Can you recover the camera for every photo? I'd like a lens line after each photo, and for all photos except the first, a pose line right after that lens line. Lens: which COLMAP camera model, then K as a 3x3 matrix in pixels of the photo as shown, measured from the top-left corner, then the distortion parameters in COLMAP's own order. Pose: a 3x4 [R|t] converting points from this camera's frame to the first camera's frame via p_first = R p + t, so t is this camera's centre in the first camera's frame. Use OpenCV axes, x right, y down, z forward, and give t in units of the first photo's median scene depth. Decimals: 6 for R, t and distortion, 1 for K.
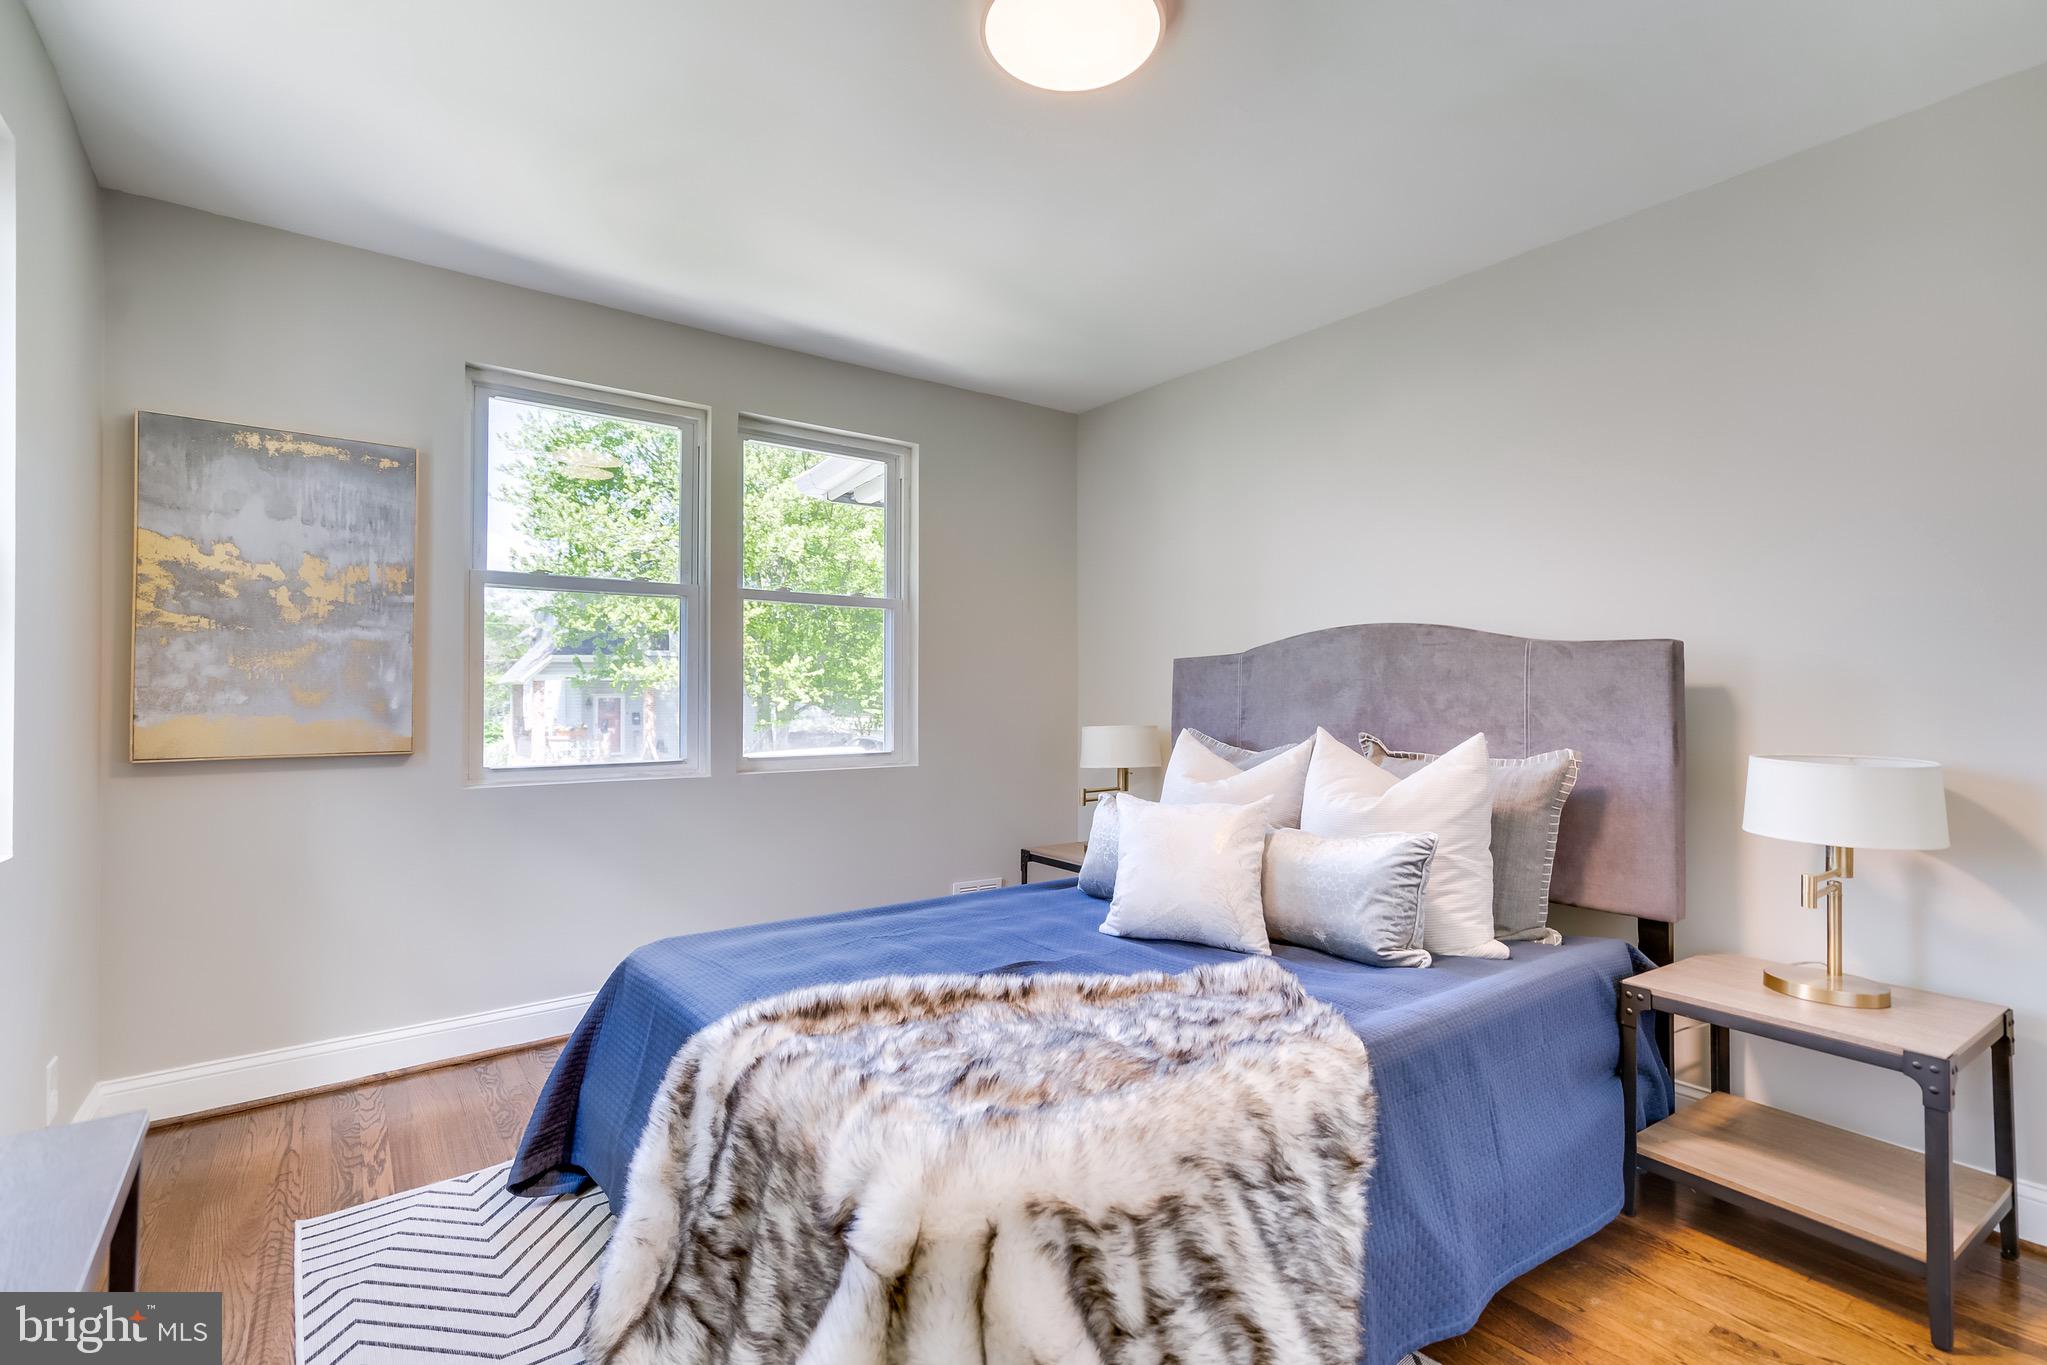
lens RADIAL K [[954.9, 0, 1015.4], [0, 954.9, 680.6], [0, 0, 1]] dist [-0.004311, 0.007160]
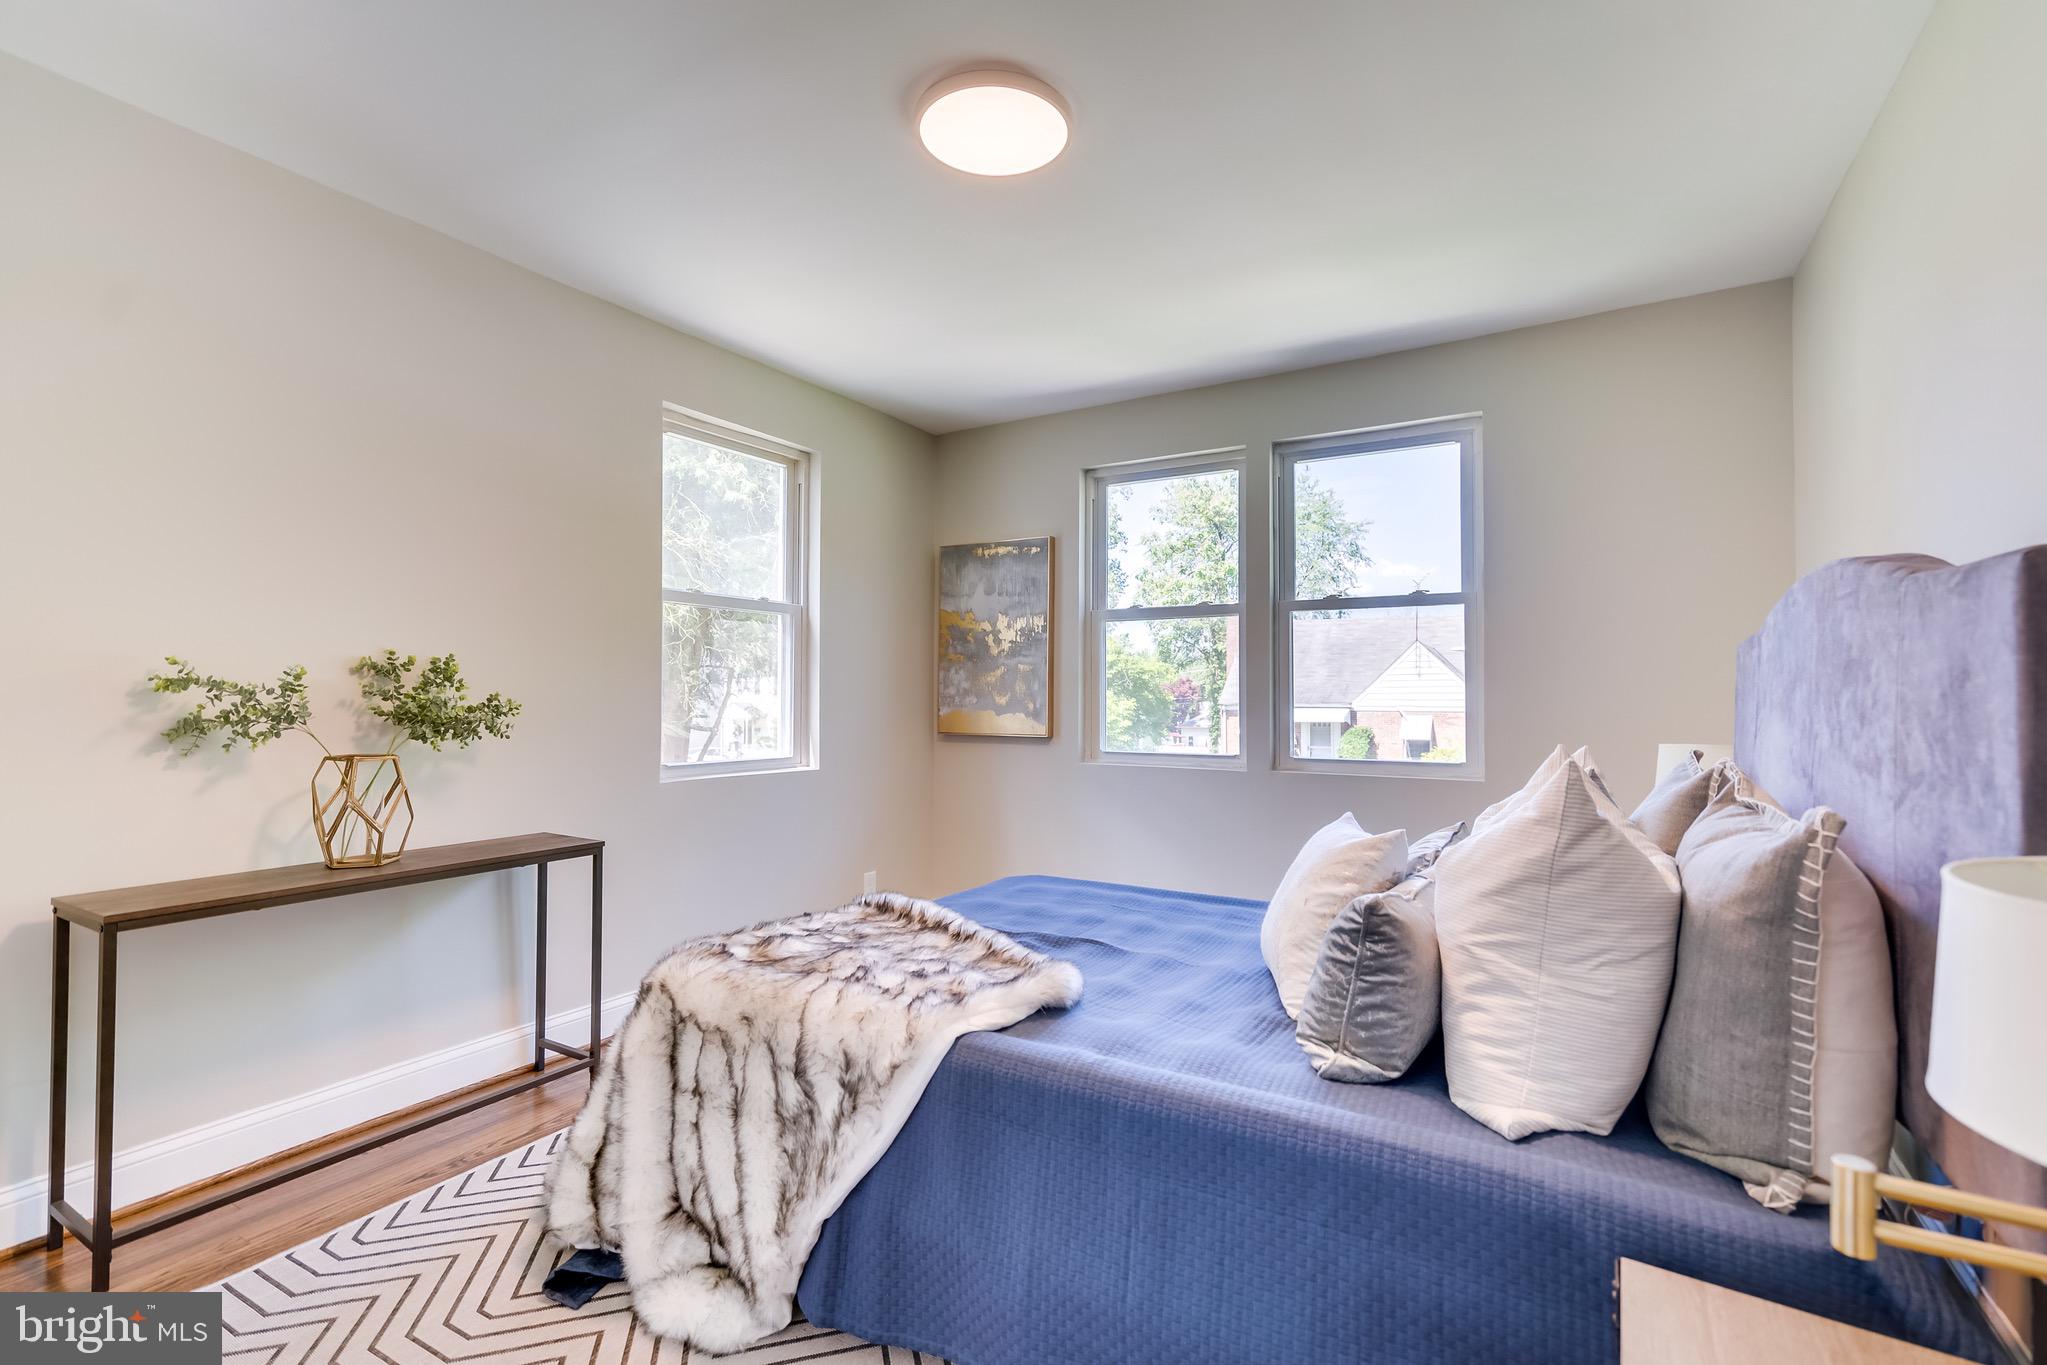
lens RADIAL K [[954.9, 0, 1013.9], [0, 954.9, 688.2], [0, 0, 1]] dist [-0.004311, 0.007160]
pose [[0.351889, -0.012030, -0.935965, 0.813004], [0.005078, 0.999927, -0.010943, 0.015490], [0.936028, -0.000902, 0.351924, 0.432039]]
